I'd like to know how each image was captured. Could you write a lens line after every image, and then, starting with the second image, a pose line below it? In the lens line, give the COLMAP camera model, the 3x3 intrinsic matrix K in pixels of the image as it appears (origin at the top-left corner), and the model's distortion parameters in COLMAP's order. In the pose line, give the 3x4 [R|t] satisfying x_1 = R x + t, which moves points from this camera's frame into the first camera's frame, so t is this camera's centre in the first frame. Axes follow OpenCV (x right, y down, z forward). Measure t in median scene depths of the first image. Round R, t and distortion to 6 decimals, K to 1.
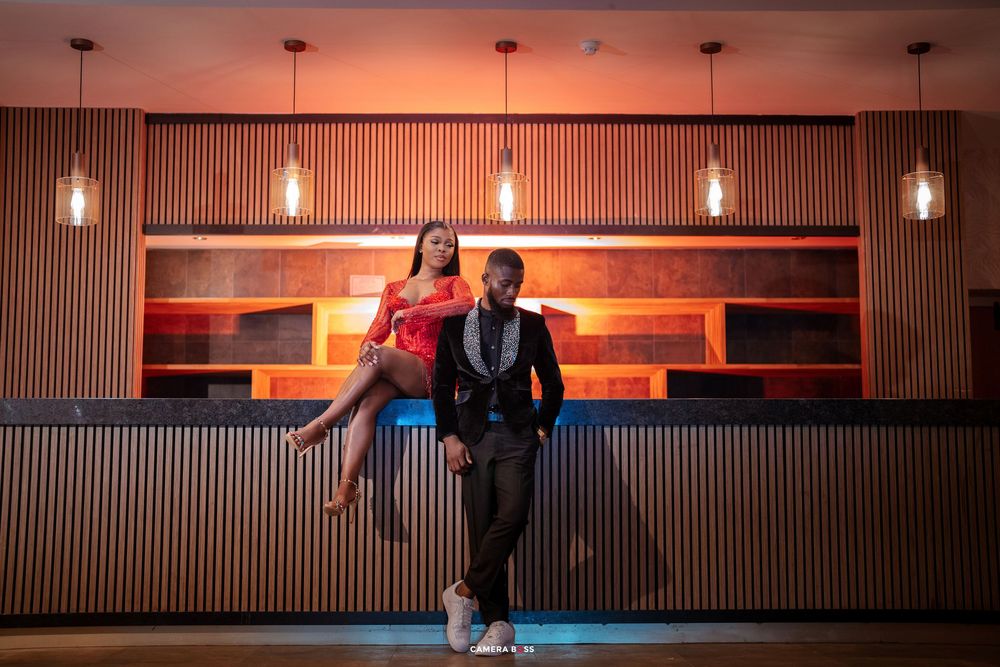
lens RADIAL K [[1435.5, 0, 495.7], [0, 1435.5, 332.8], [0, 0, 1]] dist [-0.027873, 0.000000]
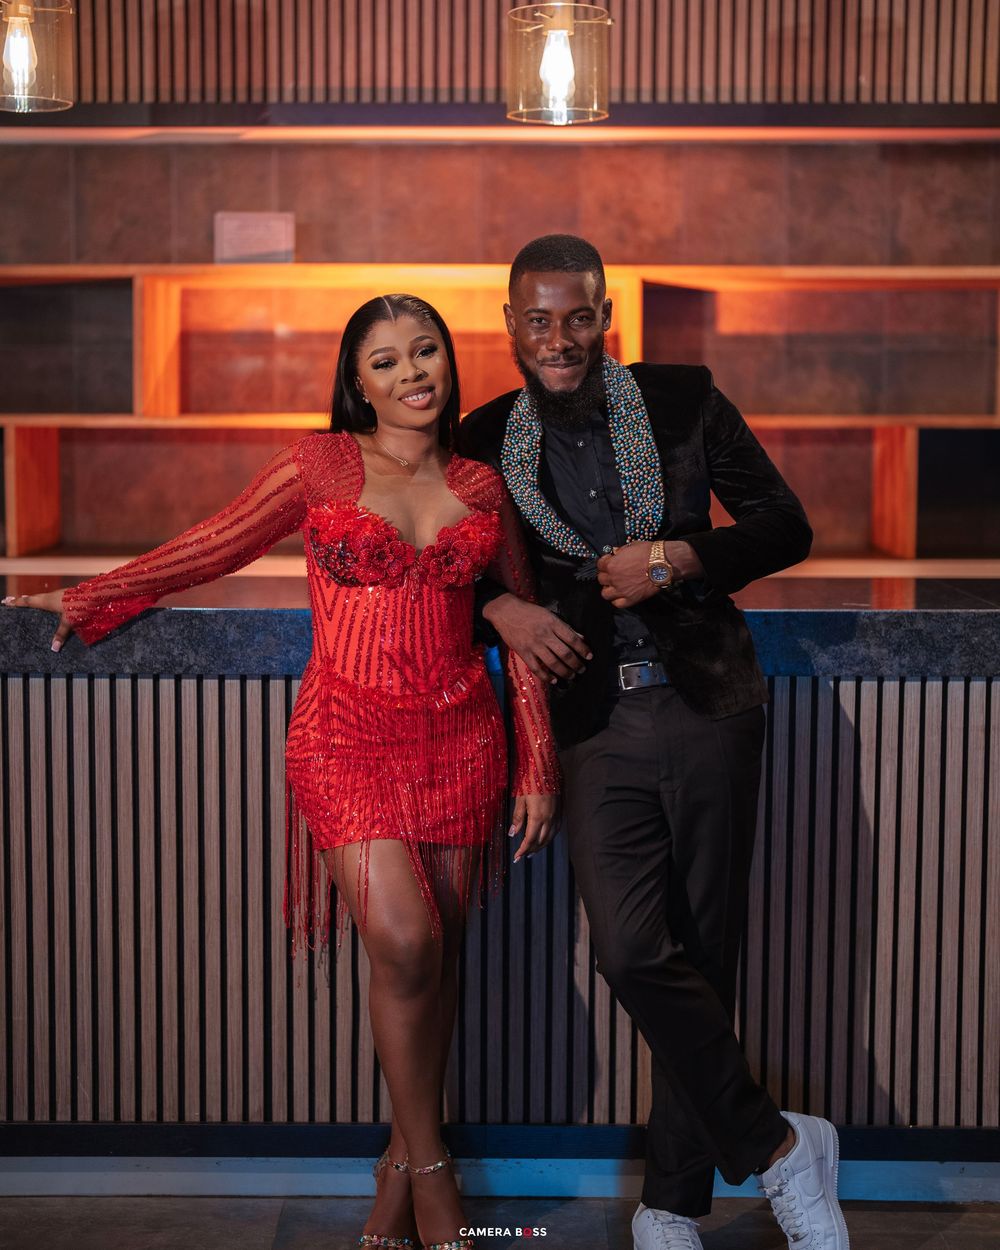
lens RADIAL K [[2162.6, 0, 510.8], [0, 2162.6, 626.3], [0, 0, 1]] dist [0.017484, 0.000000]
pose [[0.999631, 0.004943, -0.026711, 0.009009], [0.000802, 0.977505, 0.210912, -0.053588], [0.027152, -0.210855, 0.977140, 0.297846]]
